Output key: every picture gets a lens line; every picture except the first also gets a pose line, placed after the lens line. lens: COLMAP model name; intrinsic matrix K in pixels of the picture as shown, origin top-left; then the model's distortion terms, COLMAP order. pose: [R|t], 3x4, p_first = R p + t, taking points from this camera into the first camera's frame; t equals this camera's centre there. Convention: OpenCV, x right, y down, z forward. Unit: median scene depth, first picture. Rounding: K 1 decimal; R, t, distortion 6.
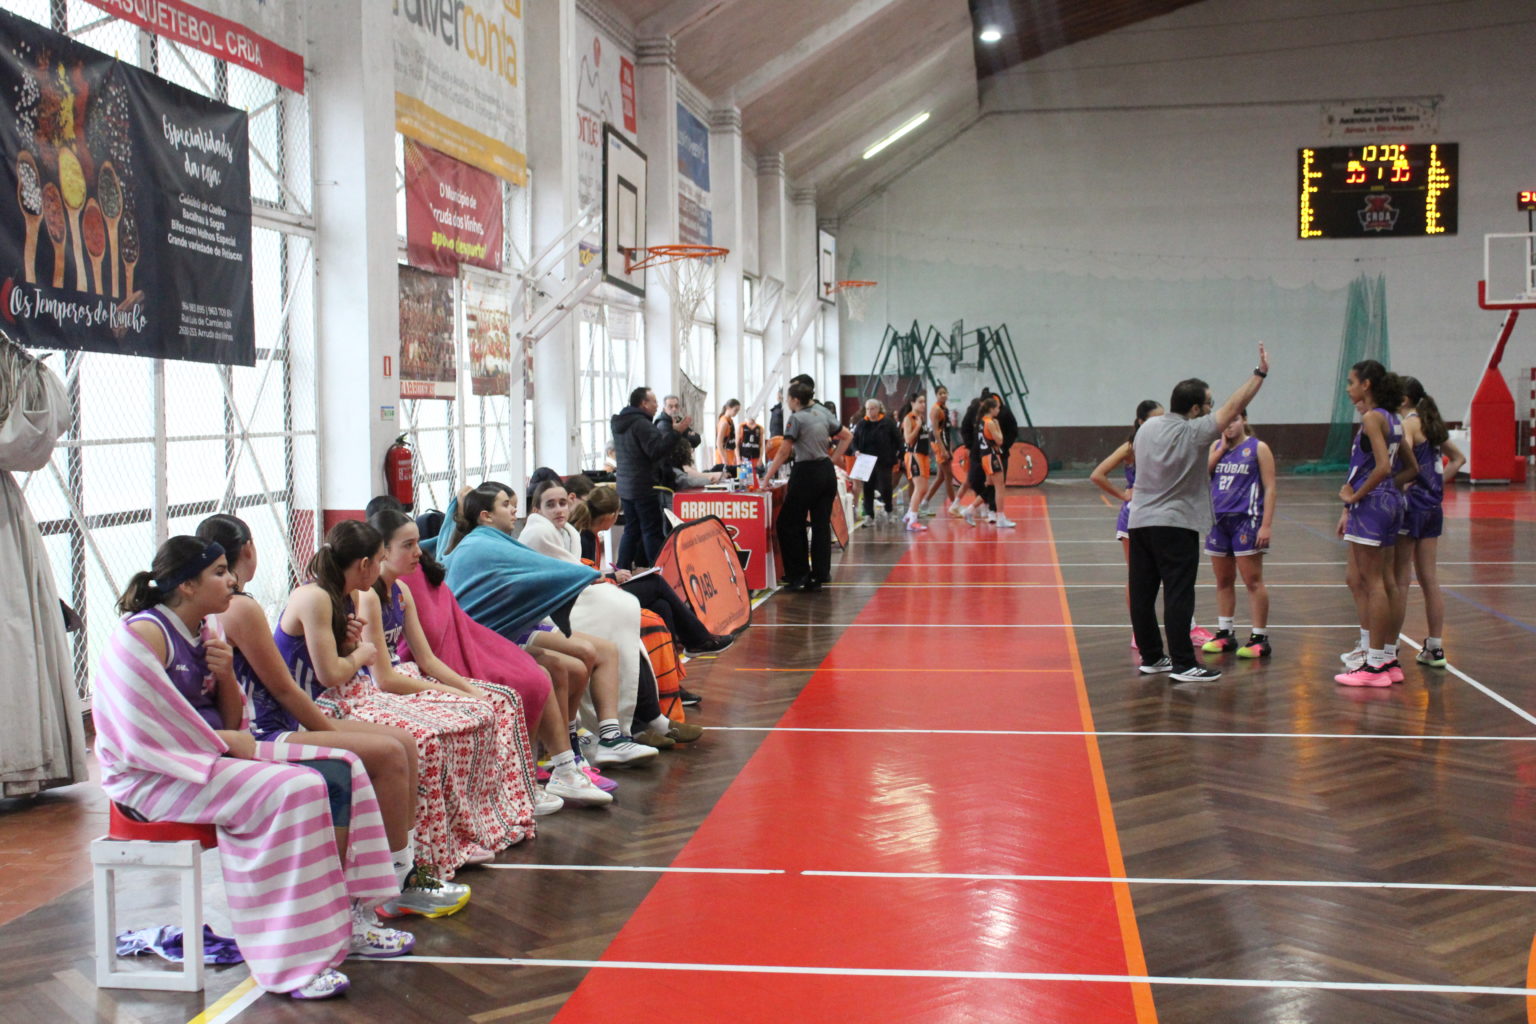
lens RADIAL K [[1806.3, 0, 763.1], [0, 1806.3, 504.3], [0, 0, 1]] dist [0.033450, 0.000000]
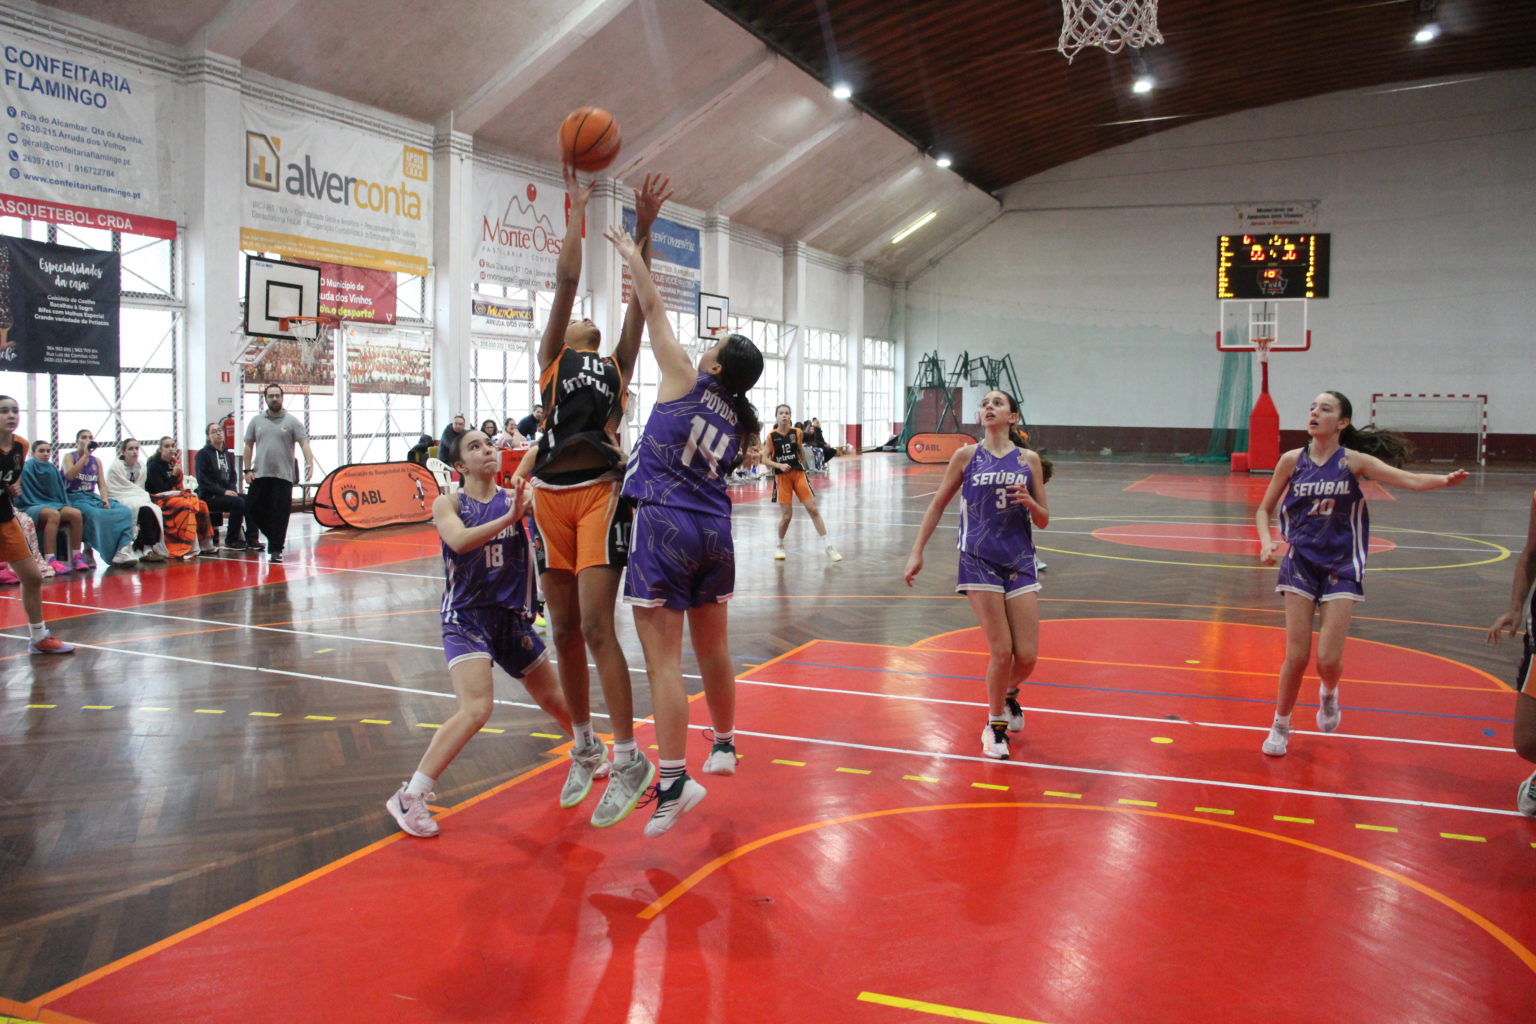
lens RADIAL K [[1284.1, 0, 772.4], [0, 1284.1, 483.3], [0, 0, 1]] dist [-0.152249, 0.133945]
pose [[0.969379, 0.035441, -0.242997, 0.219157], [-0.034207, 0.999372, 0.009295, 0.001480], [0.243174, -0.000698, 0.969982, -0.049034]]
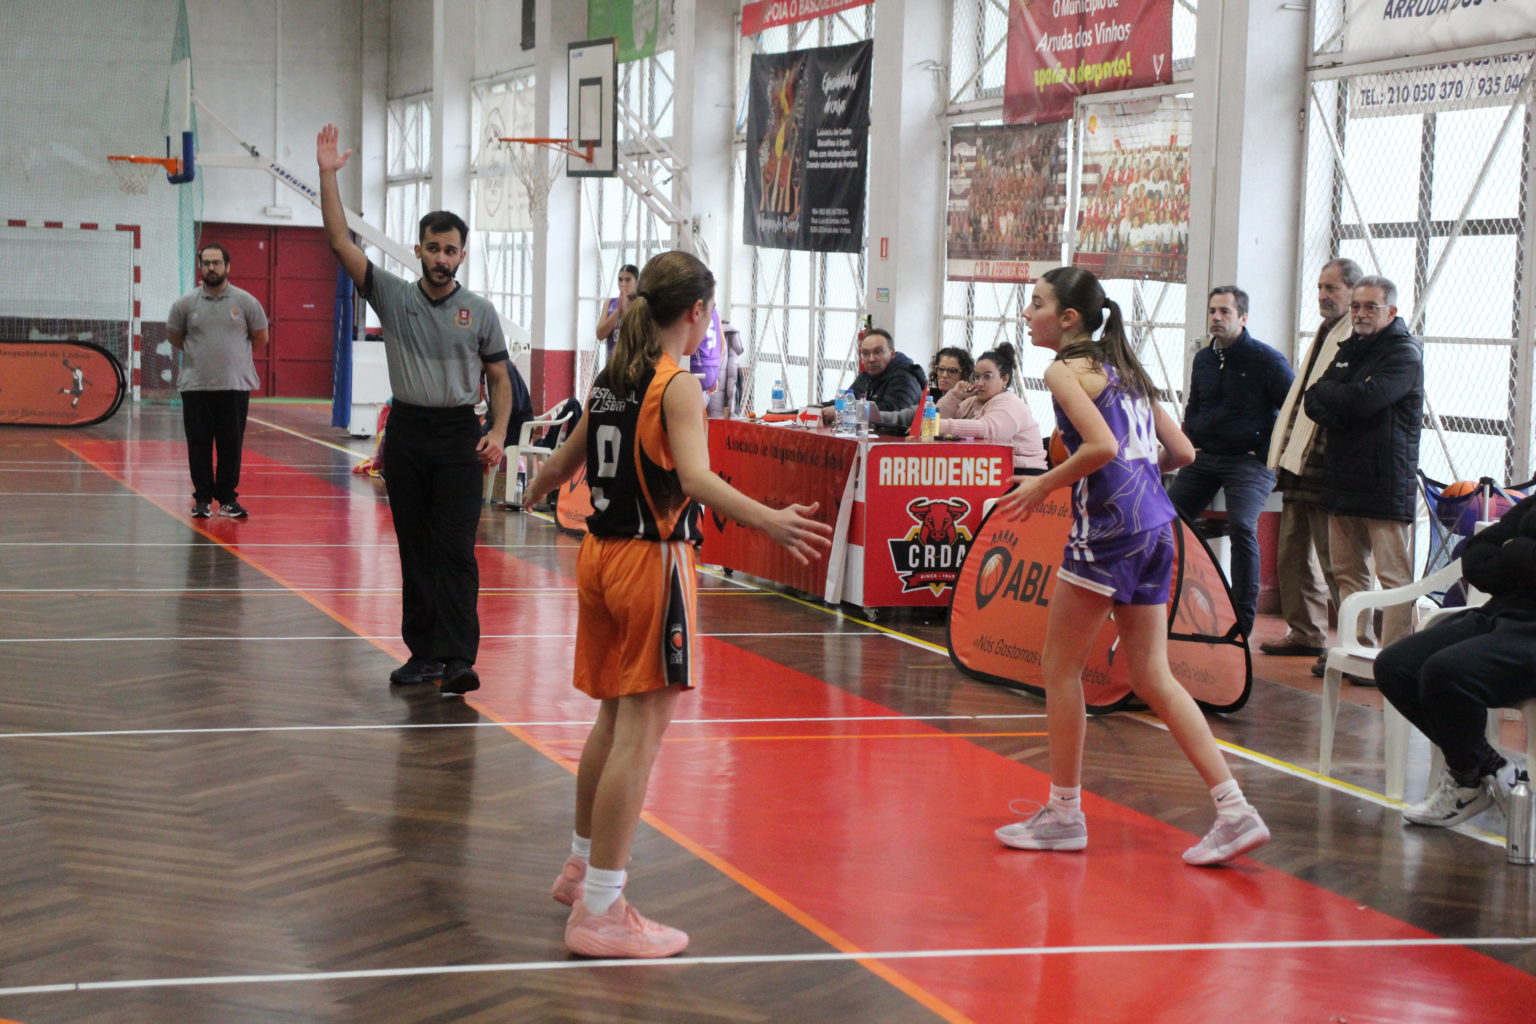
lens RADIAL K [[3165.1, 0, 765.4], [0, 3165.1, 511.2], [0, 0, 1]] dist [0.203044, 0.000000]
pose [[-0.907376, 0.026387, -0.419492, 0.188600], [-0.031296, 0.991016, 0.130032, -0.050476], [0.419154, 0.131116, -0.898398, 0.819296]]
